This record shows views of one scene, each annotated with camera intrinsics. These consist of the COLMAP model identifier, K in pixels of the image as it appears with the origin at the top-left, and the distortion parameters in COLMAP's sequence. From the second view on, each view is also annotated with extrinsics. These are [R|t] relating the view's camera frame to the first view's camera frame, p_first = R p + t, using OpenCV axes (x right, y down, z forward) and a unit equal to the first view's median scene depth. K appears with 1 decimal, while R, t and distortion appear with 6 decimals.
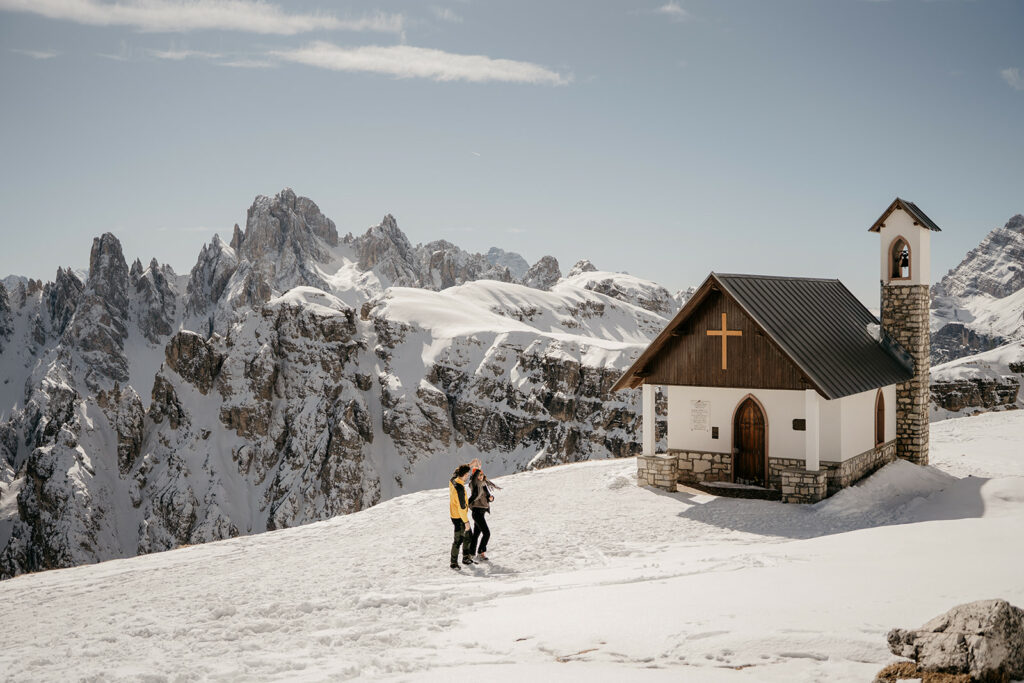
lens RADIAL K [[1123.7, 0, 423.0], [0, 1123.7, 340.9], [0, 0, 1]] dist [-0.087149, 0.000000]
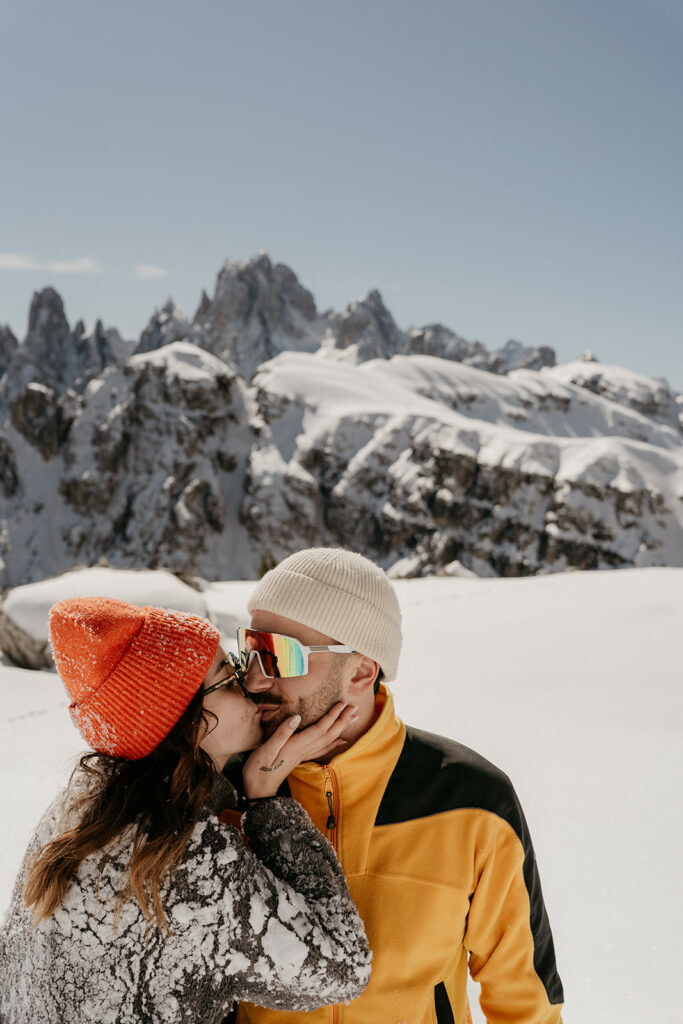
lens RADIAL K [[1159.7, 0, 321.4], [0, 1159.7, 493.9], [0, 0, 1]] dist [-0.021380, 0.000000]
pose [[0.983224, 0.084897, -0.161441, 0.156839], [-0.078372, 0.995845, 0.046377, 0.015365], [0.164707, -0.032946, 0.985792, 0.167437]]
